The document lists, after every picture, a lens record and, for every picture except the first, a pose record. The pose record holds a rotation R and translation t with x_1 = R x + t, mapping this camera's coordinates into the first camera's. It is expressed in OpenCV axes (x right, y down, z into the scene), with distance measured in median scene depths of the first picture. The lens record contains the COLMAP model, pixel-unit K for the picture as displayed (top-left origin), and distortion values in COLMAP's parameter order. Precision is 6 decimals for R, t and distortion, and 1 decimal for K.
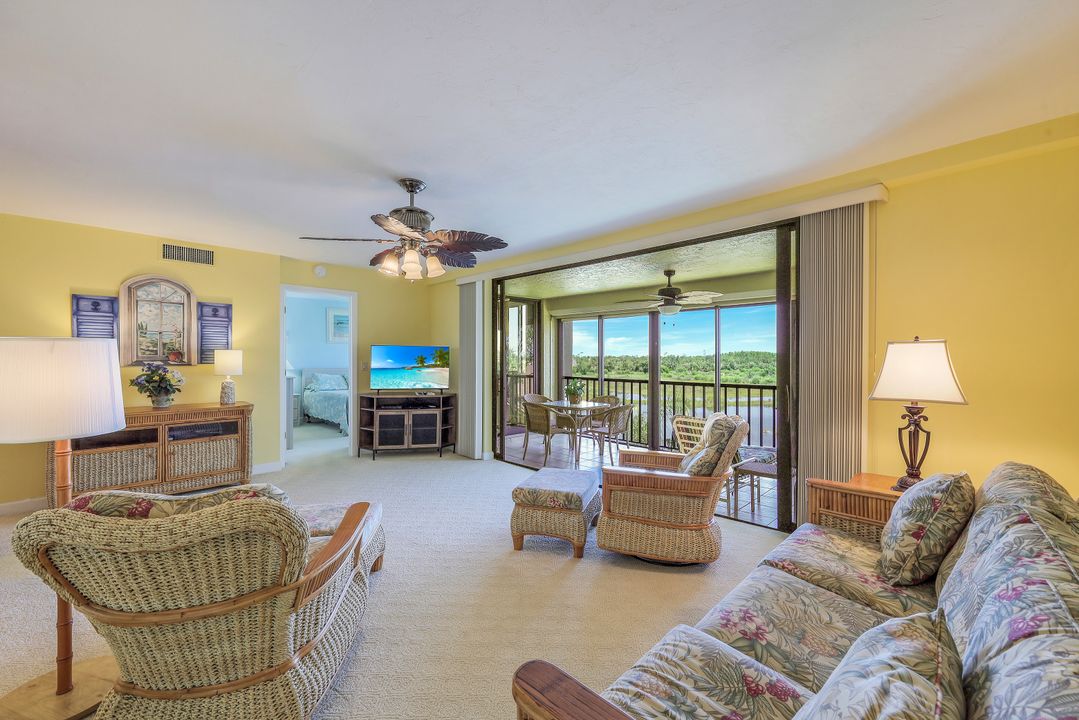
lens RADIAL K [[440.6, 0, 539.5], [0, 440.6, 360.0], [0, 0, 1]] dist [0.001984, 0.000232]
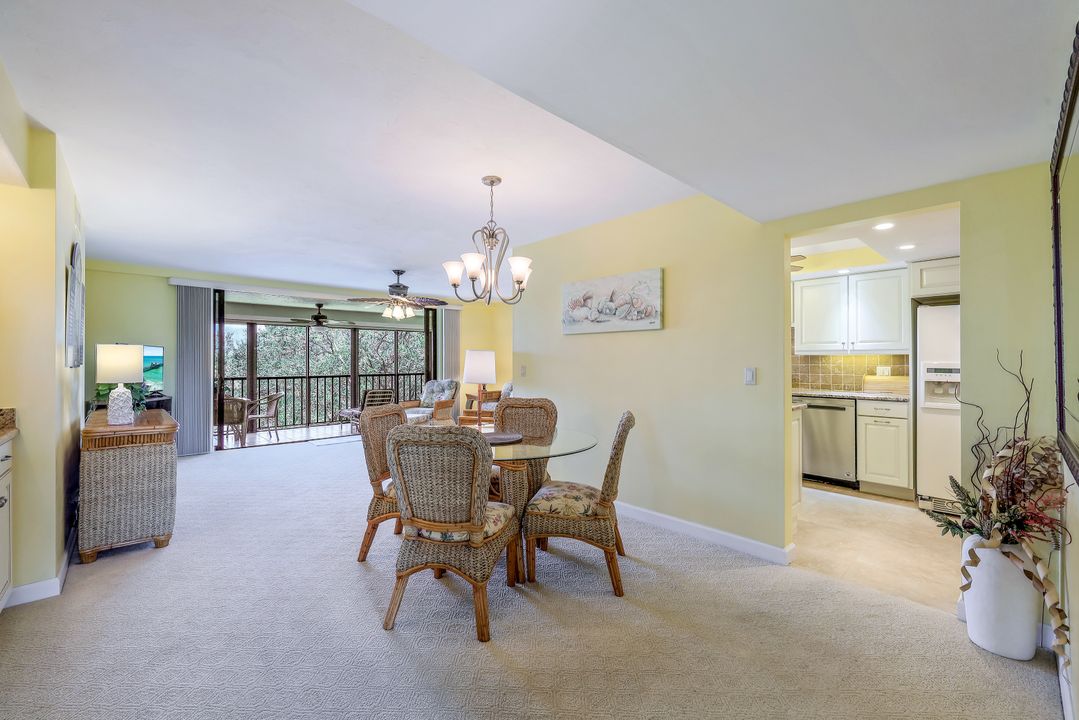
lens RADIAL K [[440.6, 0, 539.5], [0, 440.6, 360.0], [0, 0, 1]] dist [0.001984, 0.000232]
pose [[0.036335, 0.001154, 0.999339, -1.539350], [0.008599, 0.999962, -0.001468, 0.009104], [-0.999303, 0.008647, 0.036323, 0.189930]]
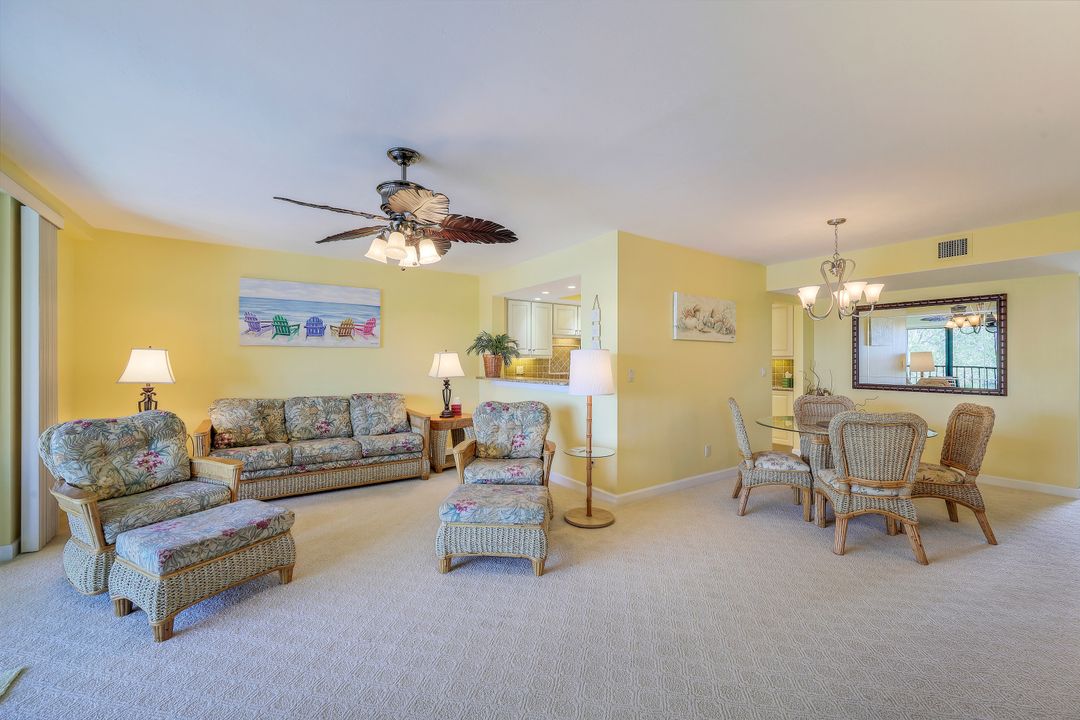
lens RADIAL K [[432.0, 0, 540.0], [0, 432.0, 360.0], [0, 0, 1]] dist [-0.012902, 0.000048]
pose [[-0.983988, -0.002679, 0.178213, -0.469257], [-0.001198, 0.999964, 0.008417, -0.006766], [-0.178229, 0.008069, -0.983956, 1.194152]]
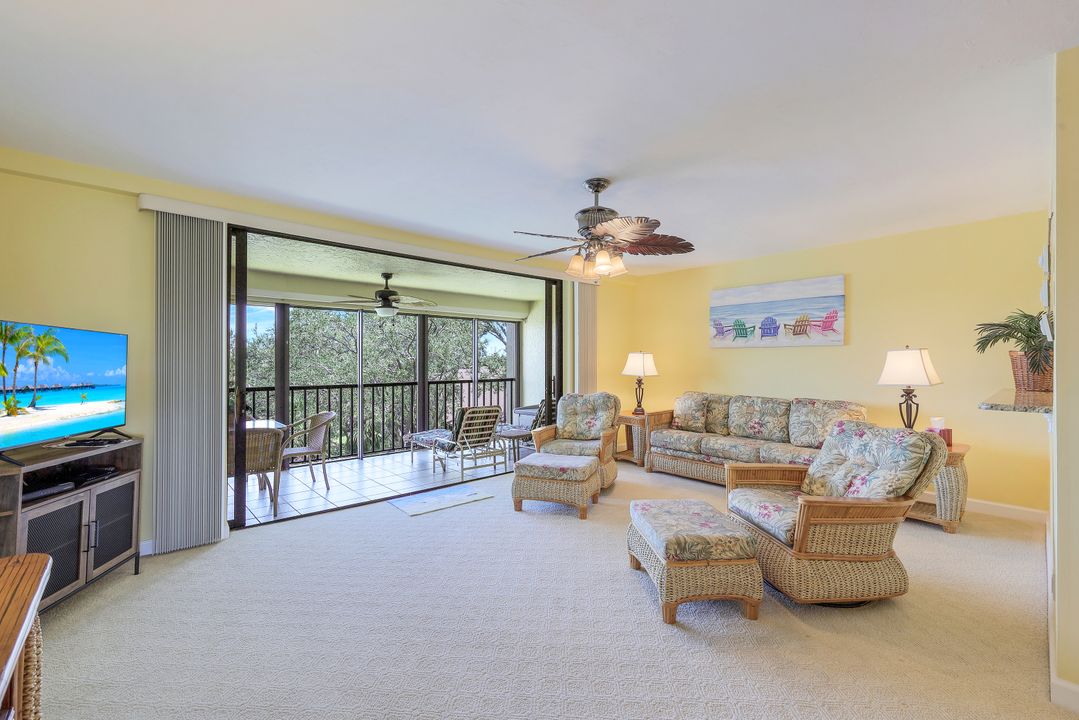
lens RADIAL K [[446.0, 0, 539.5], [0, 446.0, 360.0], [0, 0, 1]] dist [-0.013283, 0.000150]
pose [[0.058816, 0.000127, 0.998269, -0.872609], [0.006827, 0.999977, -0.000529, -0.001167], [-0.998246, 0.006846, 0.058813, 0.720773]]
